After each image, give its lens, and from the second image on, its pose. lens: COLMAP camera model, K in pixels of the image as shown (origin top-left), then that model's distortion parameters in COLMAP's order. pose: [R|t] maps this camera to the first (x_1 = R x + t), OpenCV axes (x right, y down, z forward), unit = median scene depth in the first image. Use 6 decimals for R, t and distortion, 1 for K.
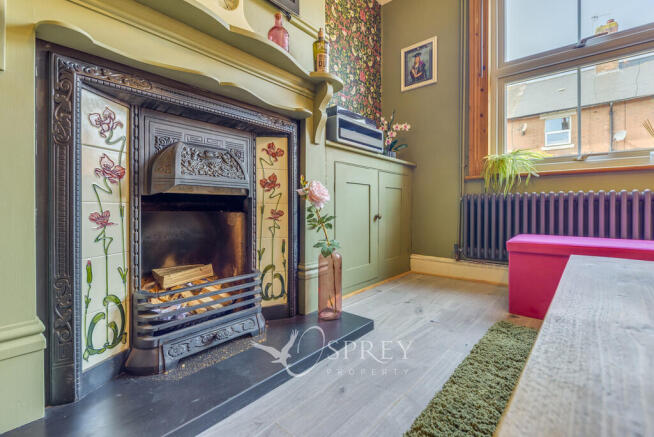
lens RADIAL K [[296.2, 0, 326.7], [0, 296.2, 209.1], [0, 0, 1]] dist [0.000546, -0.002090]
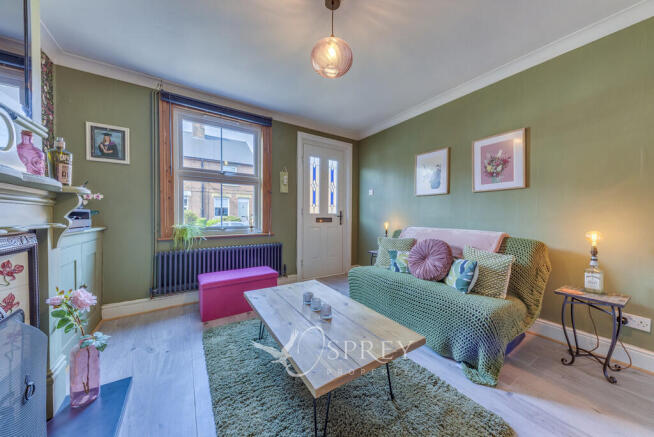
lens RADIAL K [[223.2, 0, 329.5], [0, 223.2, 219.3], [0, 0, 1]] dist [-0.001281, -0.000197]
pose [[0.270384, -0.016900, 0.962604, -0.567901], [0.008200, 0.999850, 0.015251, -0.351057], [-0.962718, 0.003770, 0.270482, -0.150990]]
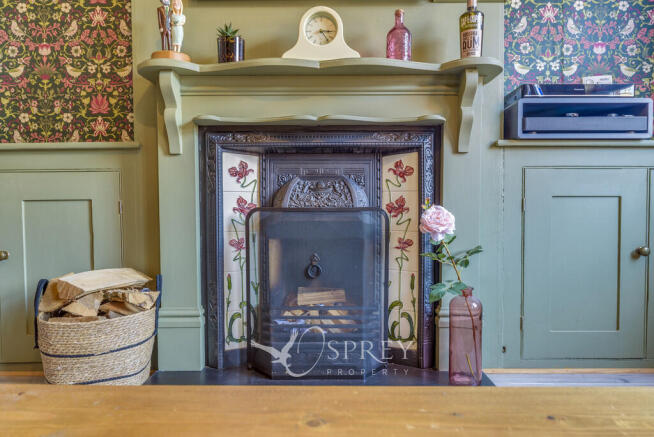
lens RADIAL K [[407.0, 0, 332.1], [0, 407.0, 218.9], [0, 0, 1]] dist [0.004132, -0.001299]
pose [[0.646967, 0.027002, -0.762040, 0.586036], [-0.004866, 0.999499, 0.031285, -0.088918], [0.762503, -0.016532, 0.646774, 0.079166]]
